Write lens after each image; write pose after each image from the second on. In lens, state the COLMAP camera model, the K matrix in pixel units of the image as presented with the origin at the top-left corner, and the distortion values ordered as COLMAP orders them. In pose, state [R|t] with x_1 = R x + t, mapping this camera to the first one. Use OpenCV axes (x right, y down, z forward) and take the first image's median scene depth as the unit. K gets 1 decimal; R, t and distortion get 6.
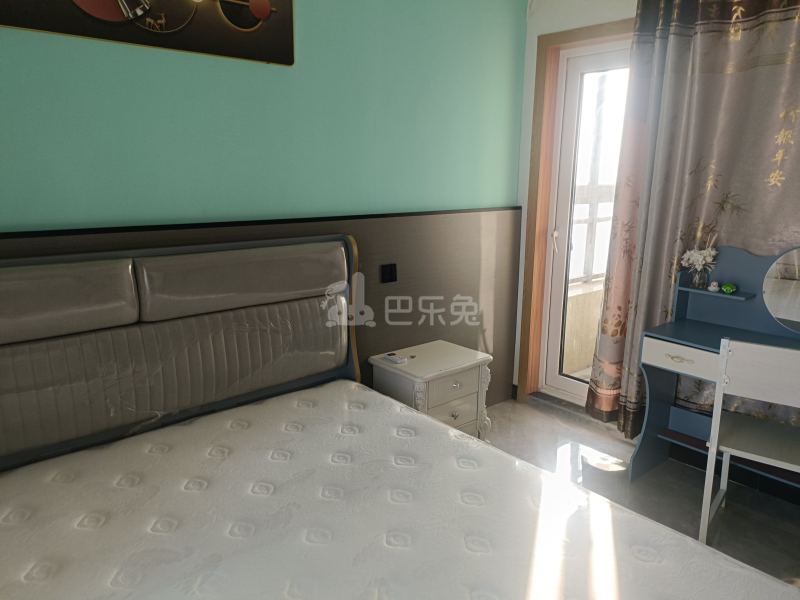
lens RADIAL K [[586.8, 0, 398.5], [0, 586.8, 300.7], [0, 0, 1]] dist [0.065664, -0.063194]
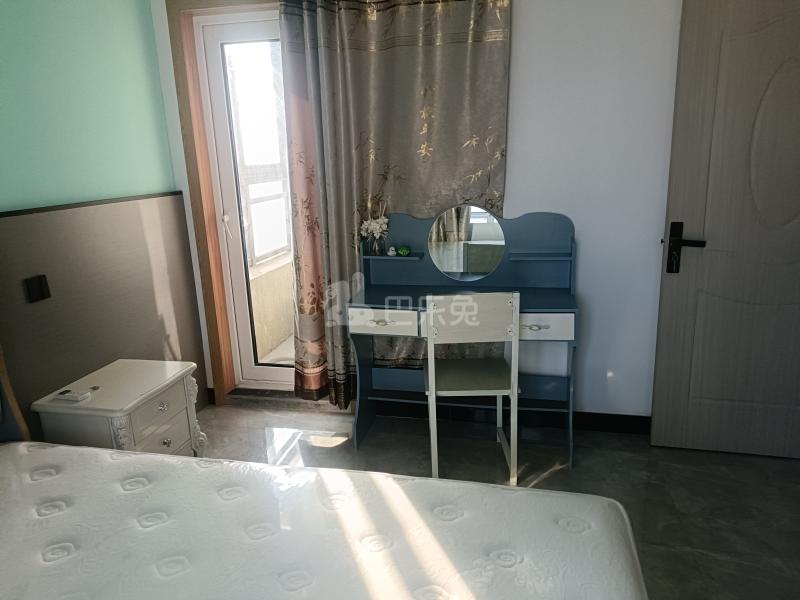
lens RADIAL K [[586.8, 0, 398.5], [0, 586.8, 300.7], [0, 0, 1]] dist [0.065664, -0.063194]
pose [[0.800068, -0.176838, 0.573254, -0.086442], [0.165448, 0.983550, 0.072497, -0.010073], [-0.576645, 0.036841, 0.816164, 0.108920]]
